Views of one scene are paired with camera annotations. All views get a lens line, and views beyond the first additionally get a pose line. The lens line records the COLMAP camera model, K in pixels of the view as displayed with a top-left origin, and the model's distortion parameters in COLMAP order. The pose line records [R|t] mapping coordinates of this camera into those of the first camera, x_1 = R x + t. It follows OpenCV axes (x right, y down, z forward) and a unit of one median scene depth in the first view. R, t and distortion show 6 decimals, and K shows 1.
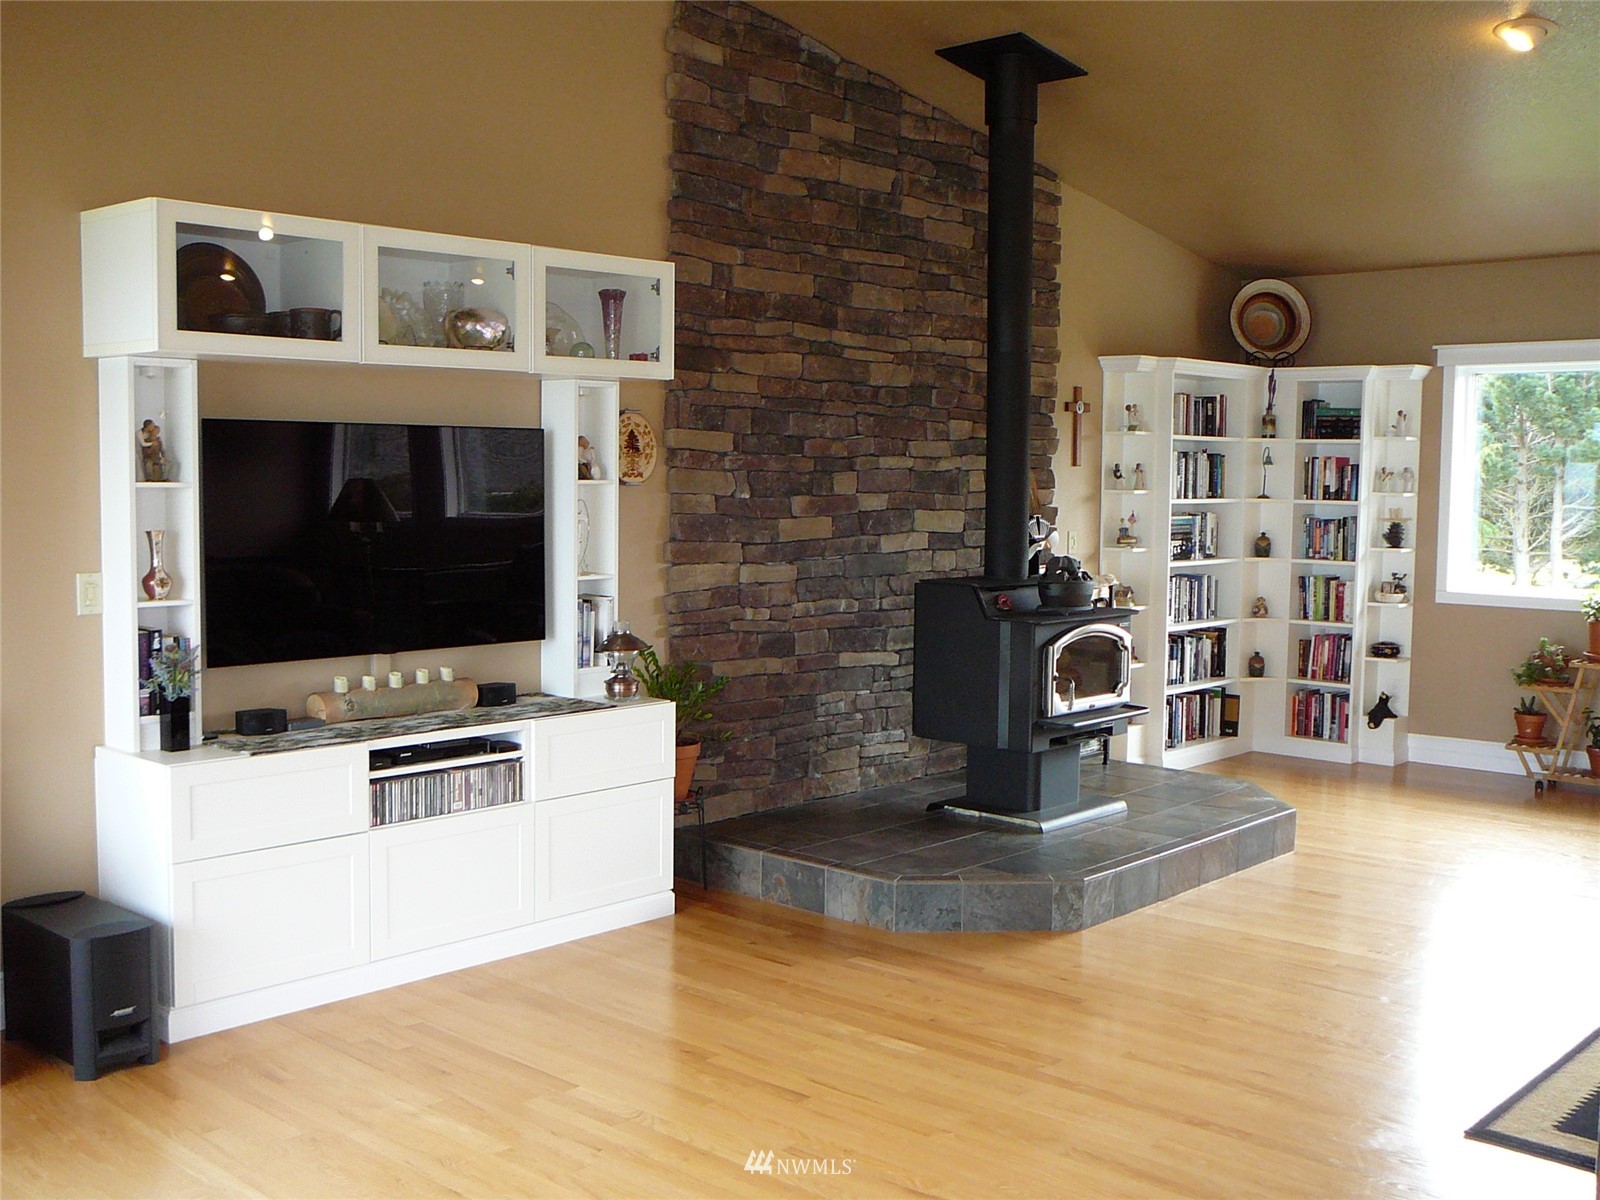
lens RADIAL K [[1625.5, 0, 800.0], [0, 1625.5, 600.0], [0, 0, 1]] dist [-0.146148, -0.001896]
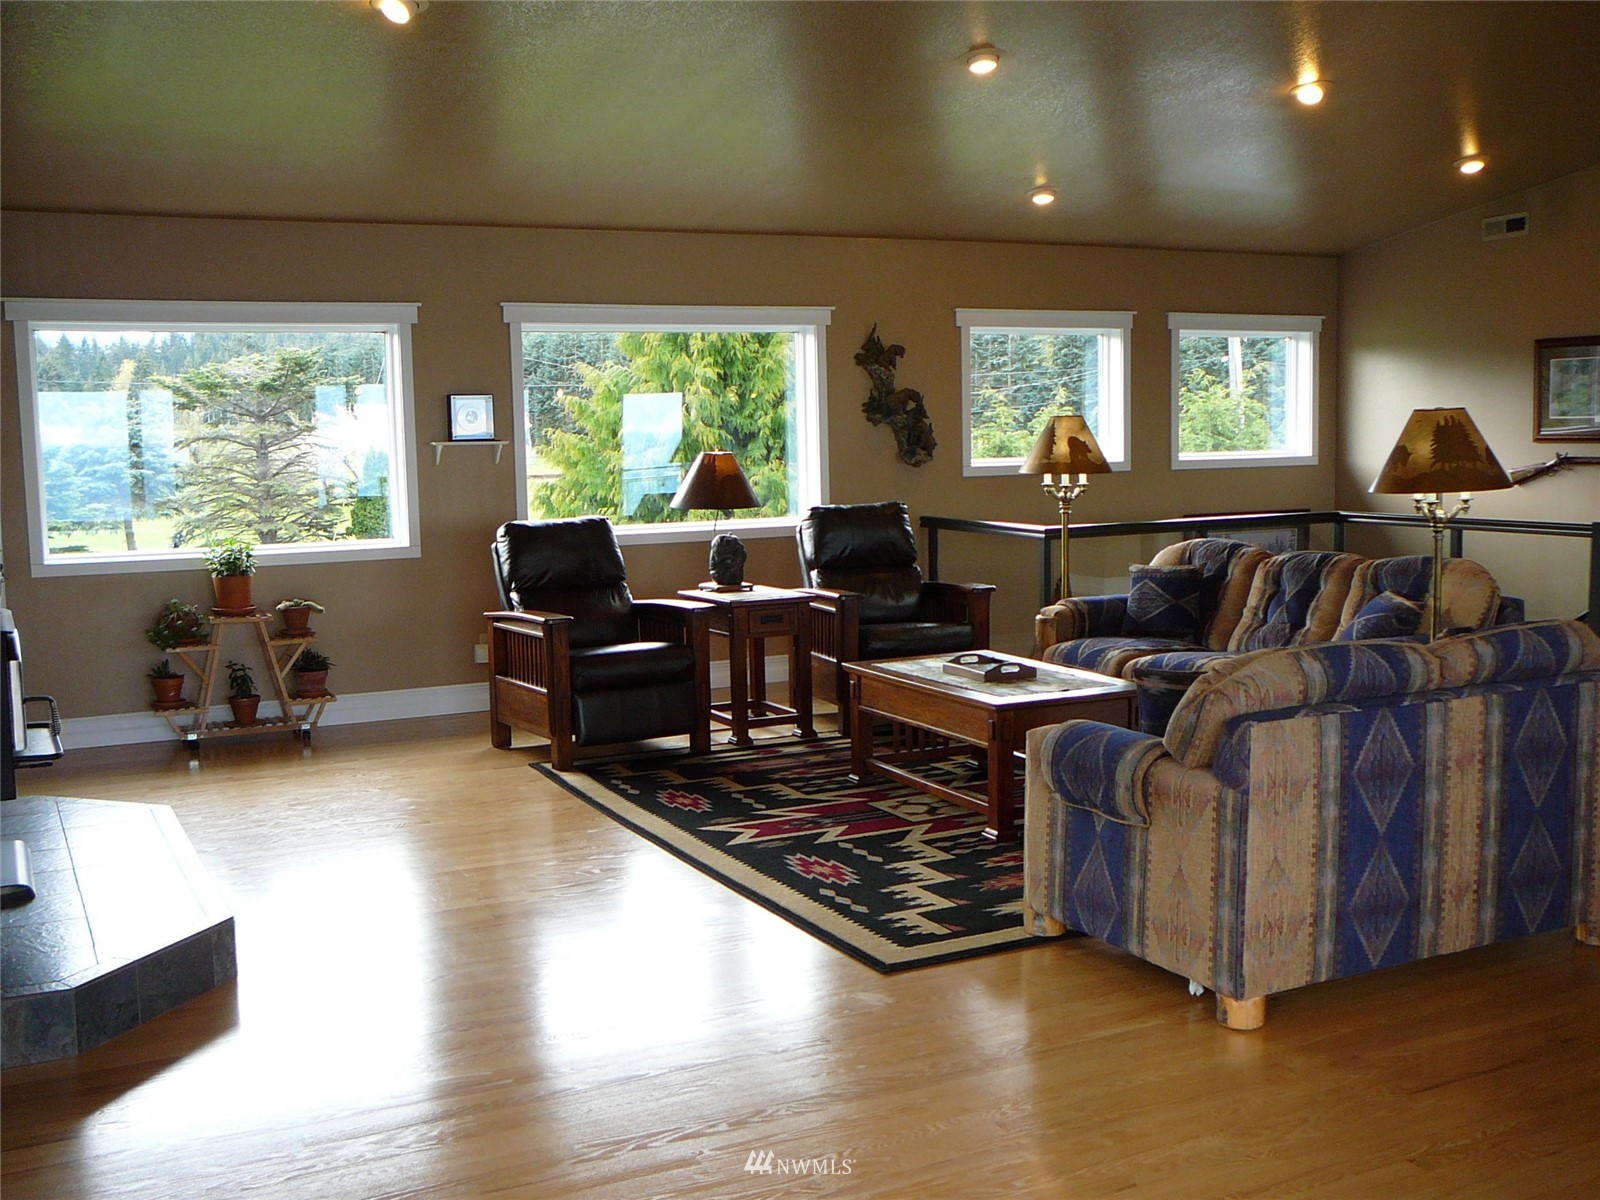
lens RADIAL K [[1625.5, 0, 800.0], [0, 1625.5, 600.0], [0, 0, 1]] dist [-0.146148, -0.001896]
pose [[0.336087, -0.118846, 0.934302, -0.323269], [0.099019, 0.990968, 0.090434, -0.025205], [-0.936611, 0.062120, 0.344820, 0.281311]]
